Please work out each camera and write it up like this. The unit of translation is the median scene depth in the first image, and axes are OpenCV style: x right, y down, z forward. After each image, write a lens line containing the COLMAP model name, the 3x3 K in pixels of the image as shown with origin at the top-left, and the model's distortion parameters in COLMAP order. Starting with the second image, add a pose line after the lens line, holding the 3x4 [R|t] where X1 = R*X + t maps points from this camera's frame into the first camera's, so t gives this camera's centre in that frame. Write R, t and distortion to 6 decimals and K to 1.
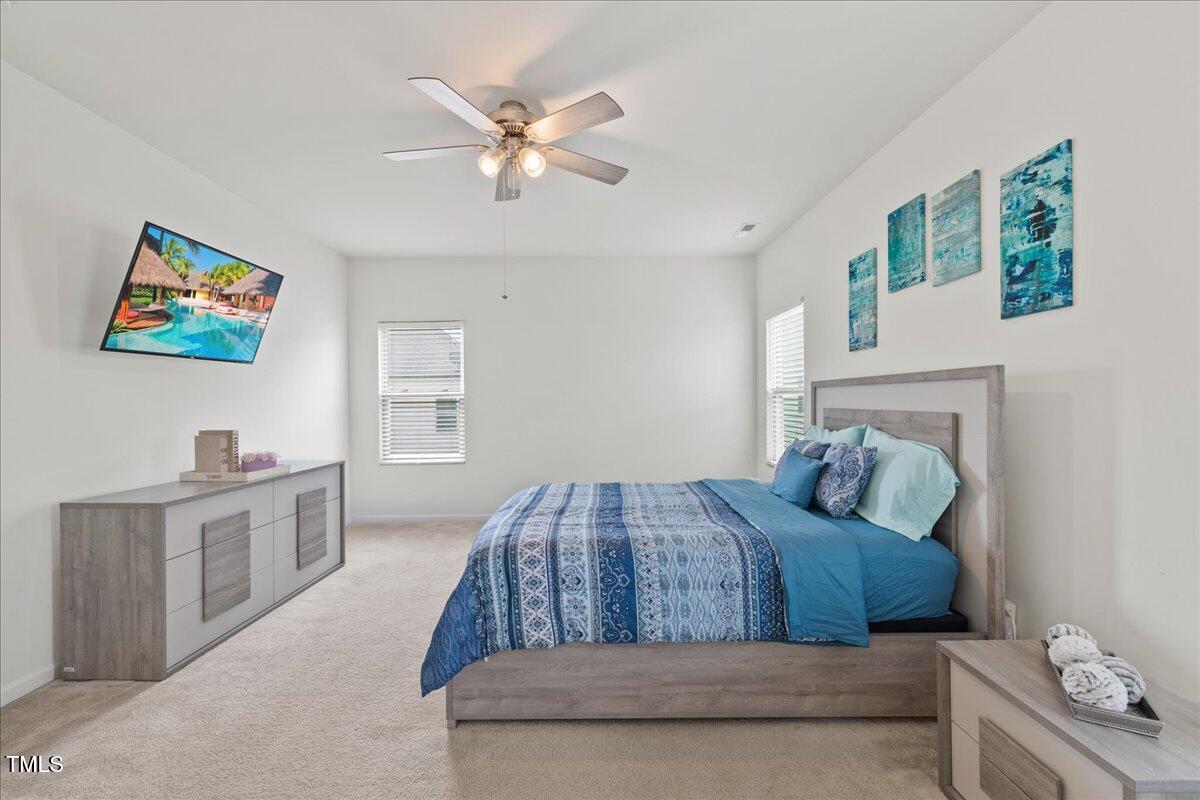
lens RADIAL K [[515.5, 0, 597.6], [0, 515.5, 402.4], [0, 0, 1]] dist [0.003064, 0.000027]
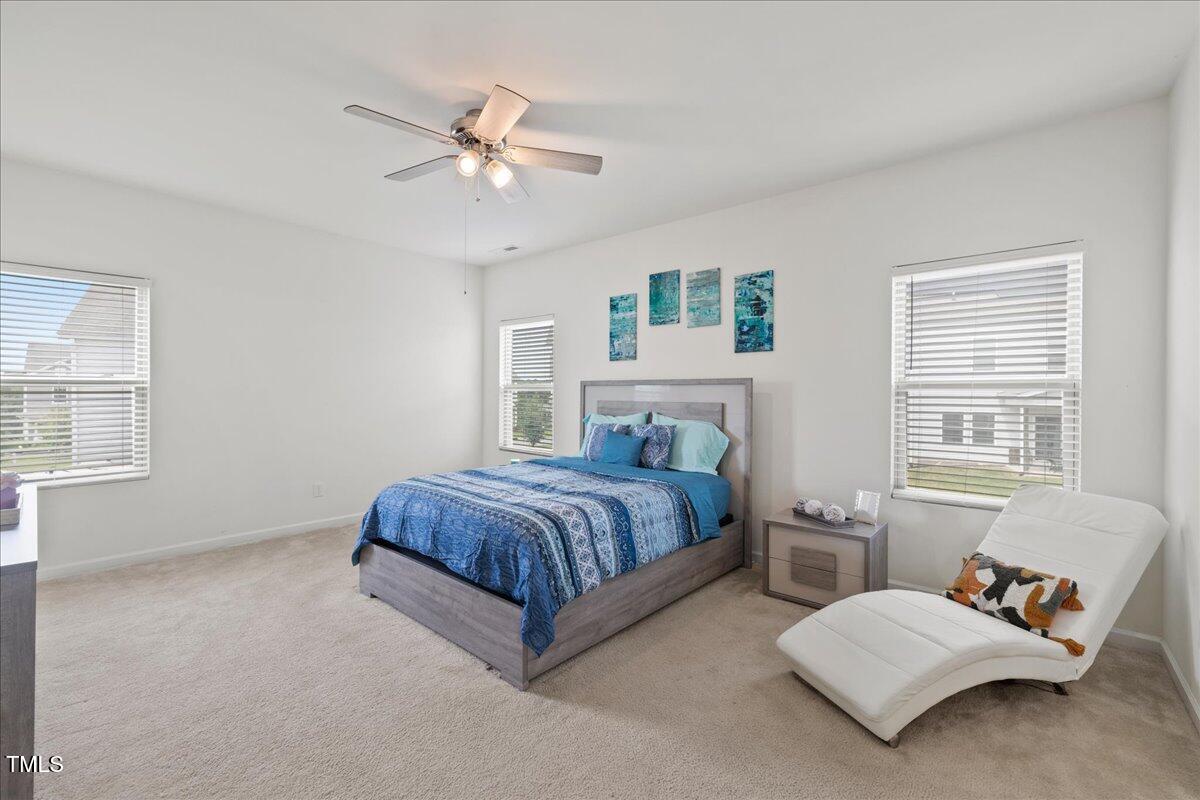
lens RADIAL K [[515.5, 0, 598.1], [0, 515.5, 394.9], [0, 0, 1]] dist [0.003064, 0.000027]
pose [[0.656008, 0.009825, 0.754690, -0.988026], [-0.006830, 0.999952, -0.007081, 0.008277], [-0.754723, -0.000510, 0.656044, 0.155914]]
